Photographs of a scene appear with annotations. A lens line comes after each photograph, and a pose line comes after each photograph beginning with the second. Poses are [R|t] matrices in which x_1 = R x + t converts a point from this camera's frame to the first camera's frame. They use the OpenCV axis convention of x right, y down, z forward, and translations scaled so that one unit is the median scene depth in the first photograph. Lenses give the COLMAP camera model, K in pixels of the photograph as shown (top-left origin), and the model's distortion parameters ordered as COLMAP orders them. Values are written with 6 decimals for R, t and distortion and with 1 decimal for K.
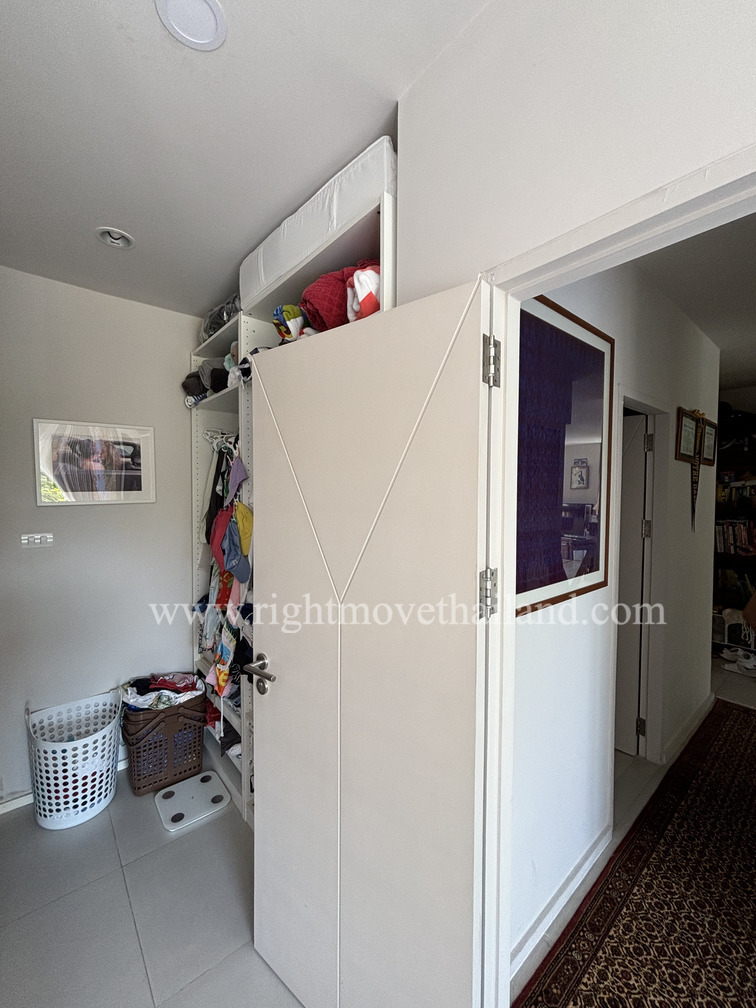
lens RADIAL K [[408.1, 0, 378.0], [0, 408.1, 504.0], [0, 0, 1]] dist [-0.000298, -0.000431]
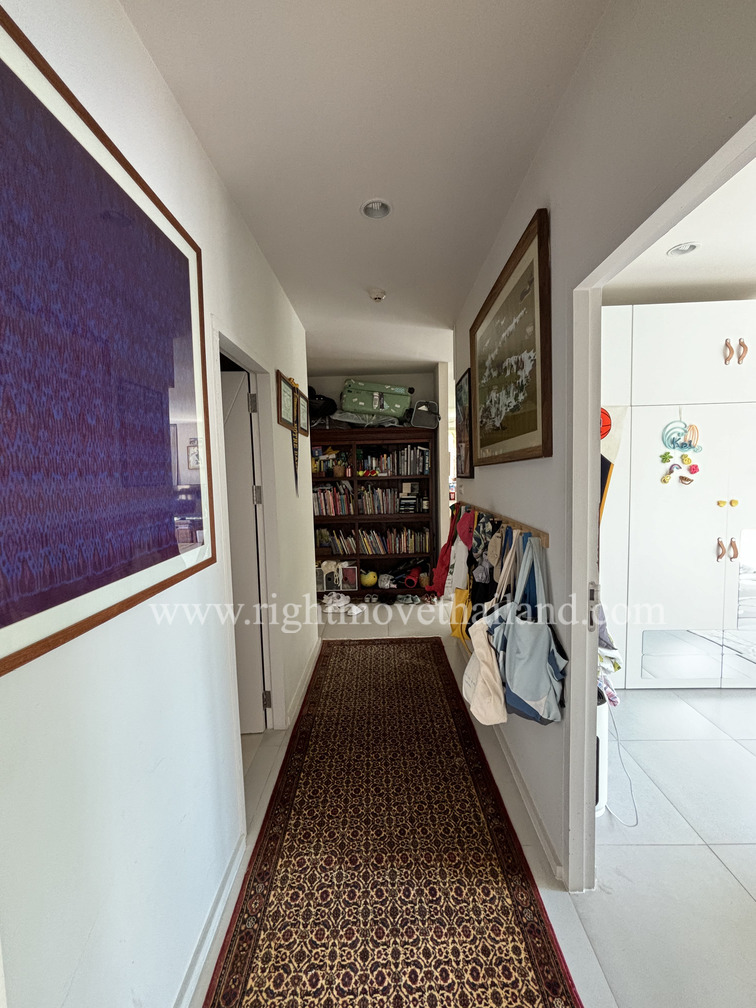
lens RADIAL K [[408.1, 0, 378.0], [0, 408.1, 504.0], [0, 0, 1]] dist [-0.000298, -0.000431]
pose [[0.652922, -0.081538, 0.753024, 0.126776], [0.052795, 0.996670, 0.062144, 0.038680], [-0.755583, -0.000820, 0.655052, 0.169327]]
